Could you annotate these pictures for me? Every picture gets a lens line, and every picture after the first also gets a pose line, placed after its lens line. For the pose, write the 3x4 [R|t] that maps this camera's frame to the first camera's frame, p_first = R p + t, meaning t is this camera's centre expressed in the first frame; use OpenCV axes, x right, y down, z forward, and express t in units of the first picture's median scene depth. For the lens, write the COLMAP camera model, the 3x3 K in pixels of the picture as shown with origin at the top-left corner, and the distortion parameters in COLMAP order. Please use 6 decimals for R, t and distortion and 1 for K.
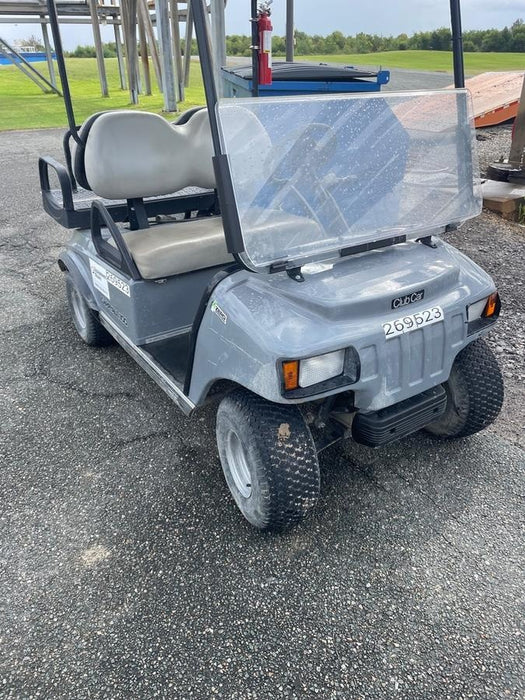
lens RADIAL K [[527.3, 0, 262.5], [0, 527.3, 350.0], [0, 0, 1]] dist [0.097298, 0.000497]
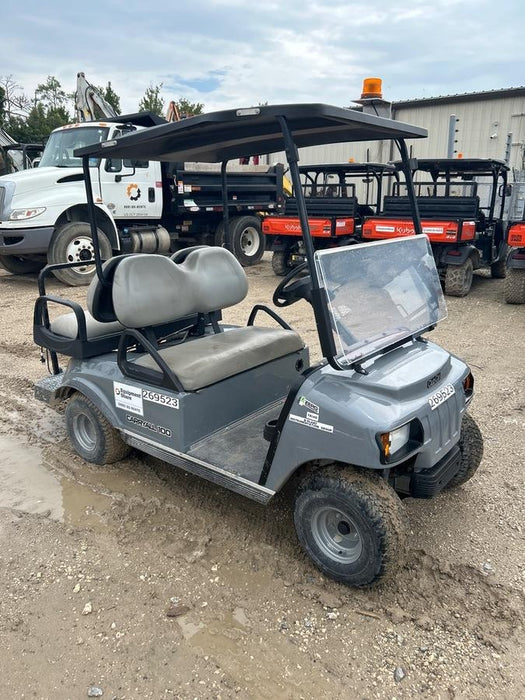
lens RADIAL K [[539.1, 0, 262.5], [0, 539.1, 350.0], [0, 0, 1]] dist [0.035077, -0.004453]
pose [[0.951746, -0.086151, 0.294547, -0.529580], [0.145255, 0.971931, -0.185073, 0.020737], [-0.270335, 0.218926, 0.937545, -0.184480]]
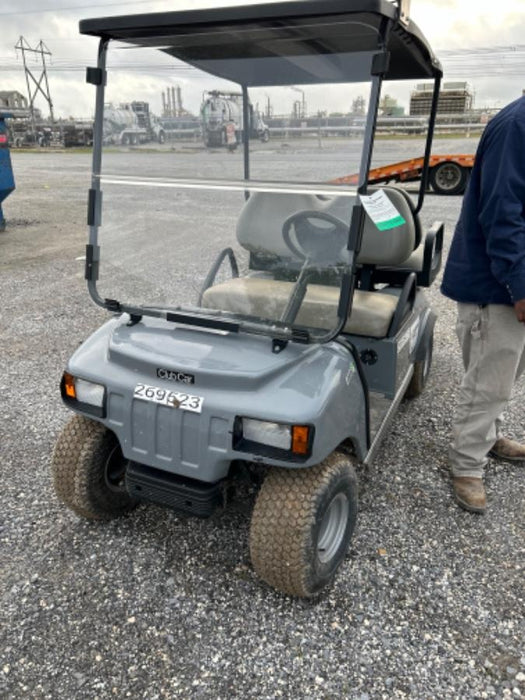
lens RADIAL K [[539.1, 0, 262.5], [0, 539.1, 350.0], [0, 0, 1]] dist [0.035077, -0.004453]
pose [[0.535289, 0.330875, -0.777166, 1.140151], [-0.405193, 0.907895, 0.107448, -0.316427], [0.741137, 0.257386, 0.620055, 0.453862]]
